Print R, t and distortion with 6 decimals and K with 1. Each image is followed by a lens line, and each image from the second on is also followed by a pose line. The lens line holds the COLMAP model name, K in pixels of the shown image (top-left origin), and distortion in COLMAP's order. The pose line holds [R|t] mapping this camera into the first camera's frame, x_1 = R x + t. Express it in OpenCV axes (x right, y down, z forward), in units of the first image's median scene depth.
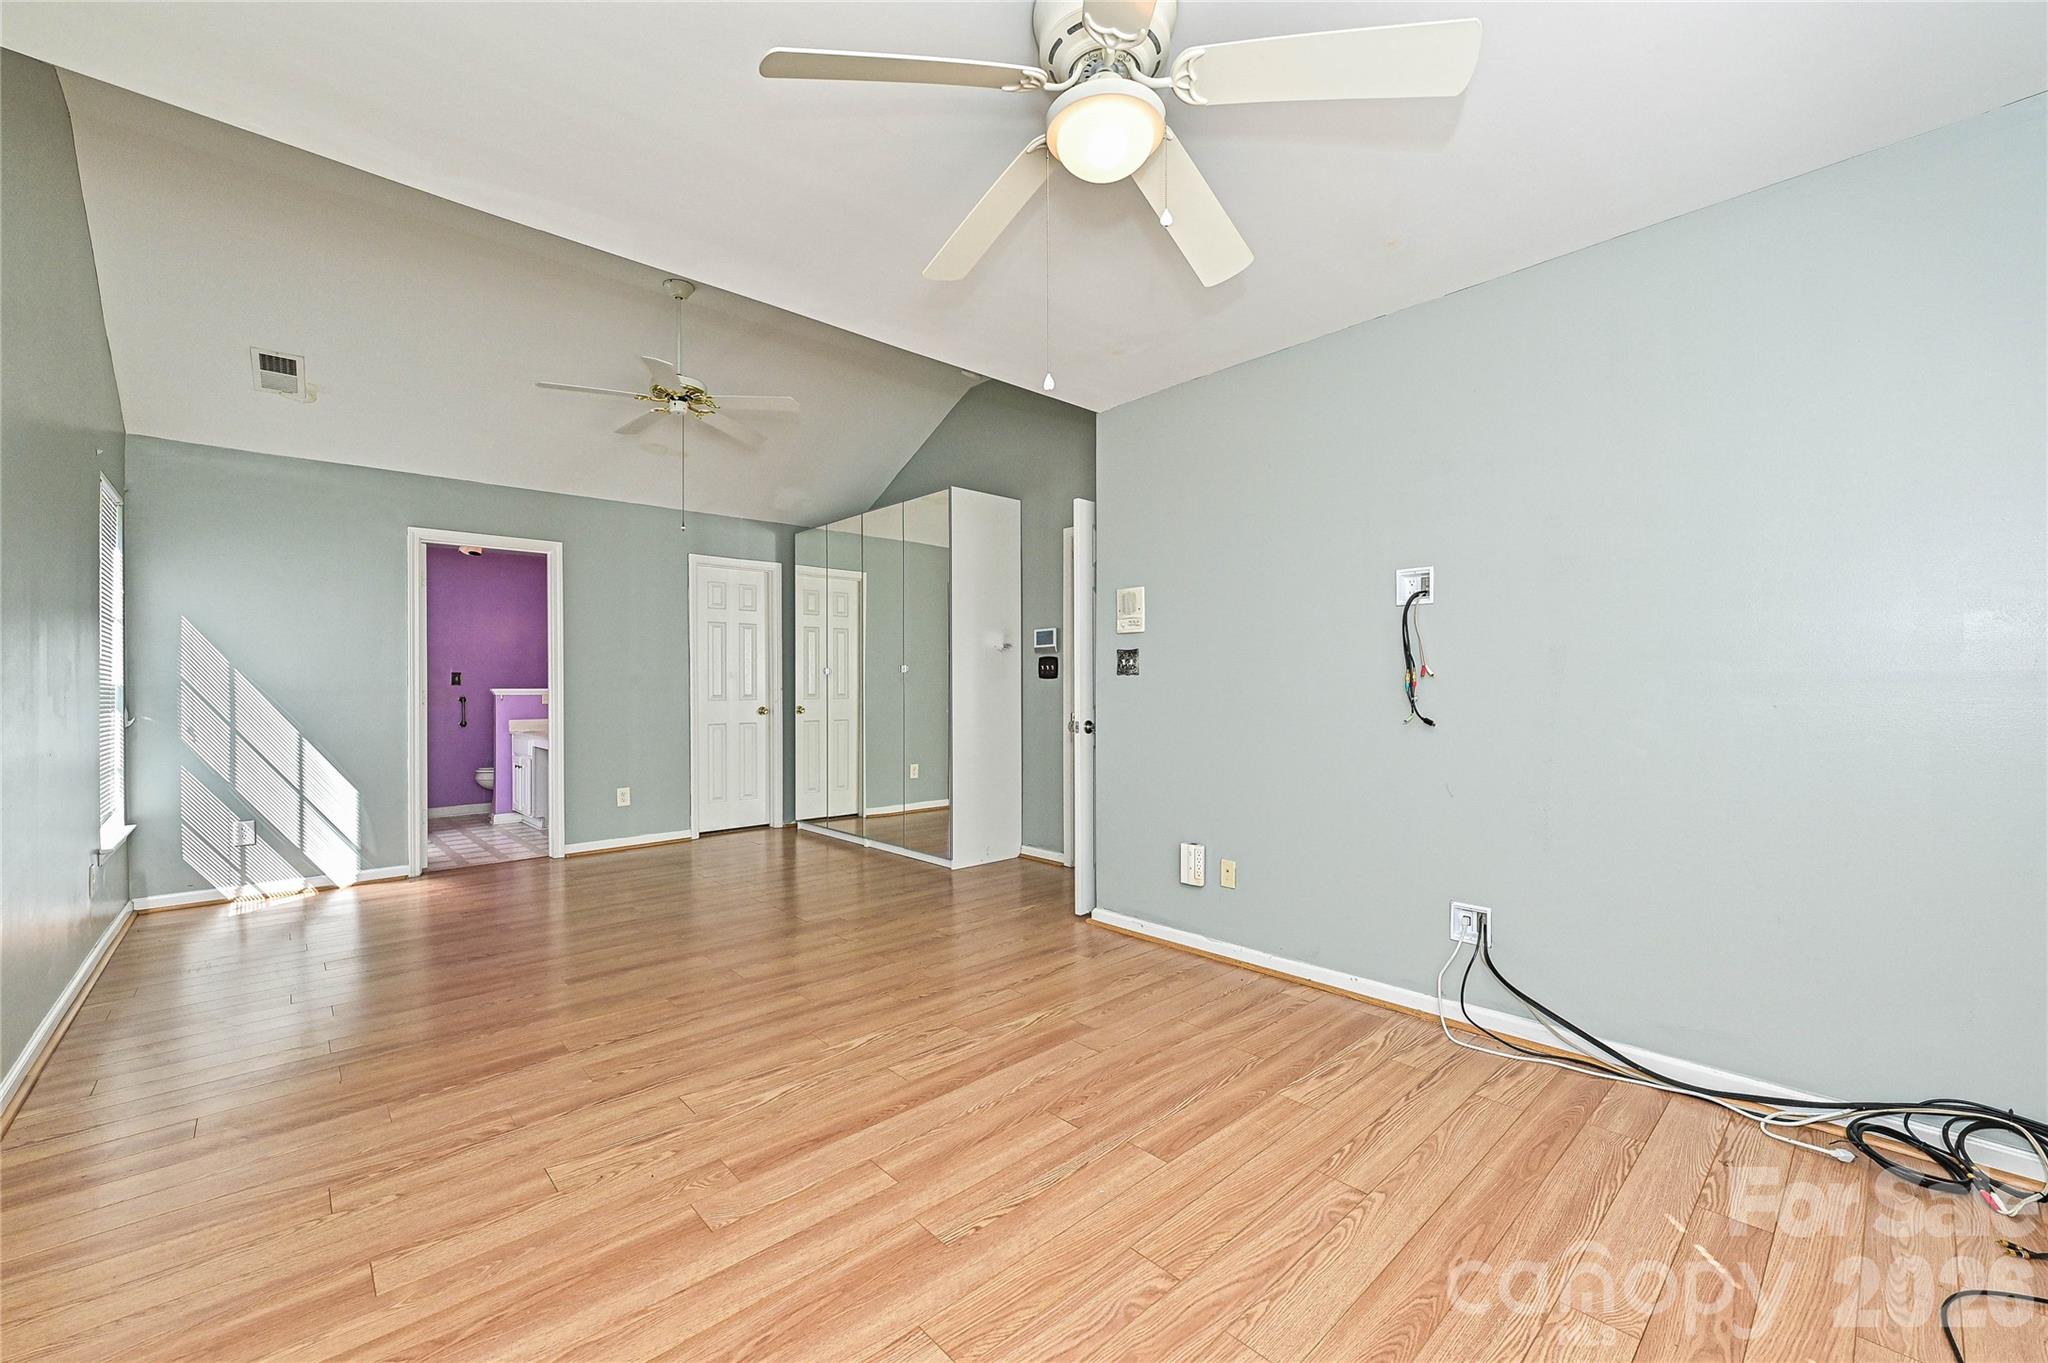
lens RADIAL K [[818.3, 0, 1023.1], [0, 818.3, 639.4], [0, 0, 1]] dist [0.000036, 0.000040]
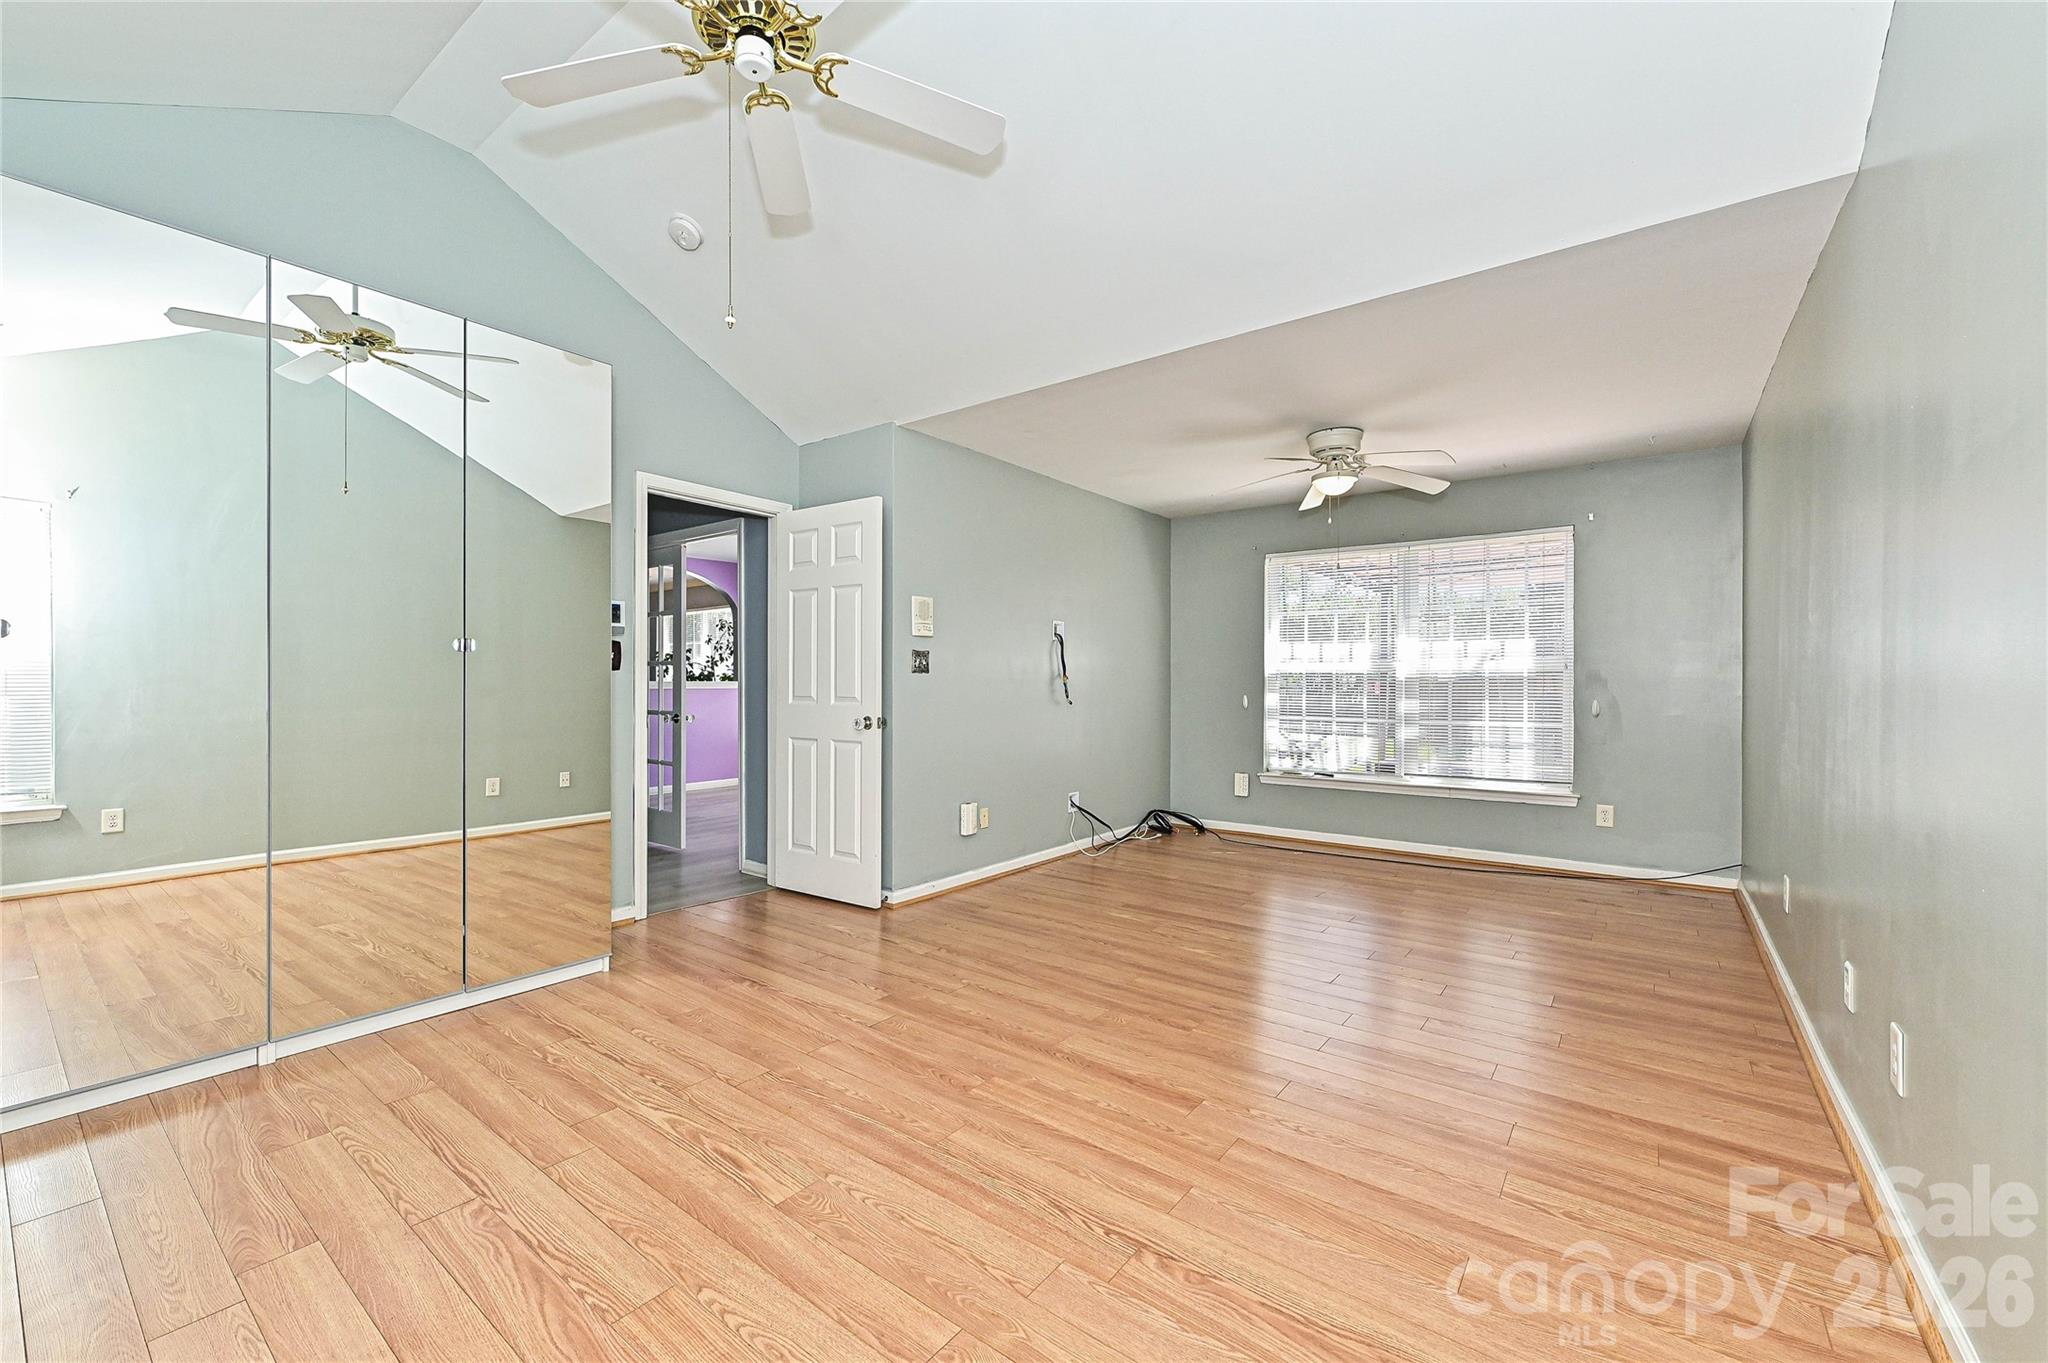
lens RADIAL K [[822.6, 0, 1018.1], [0, 822.6, 682.0], [0, 0, 1]] dist [-0.000020, 0.000097]
pose [[-0.163529, -0.000211, 0.986539, -1.214120], [-0.056522, 0.998359, -0.009156, 0.069976], [-0.984918, -0.057258, -0.163272, 1.267480]]
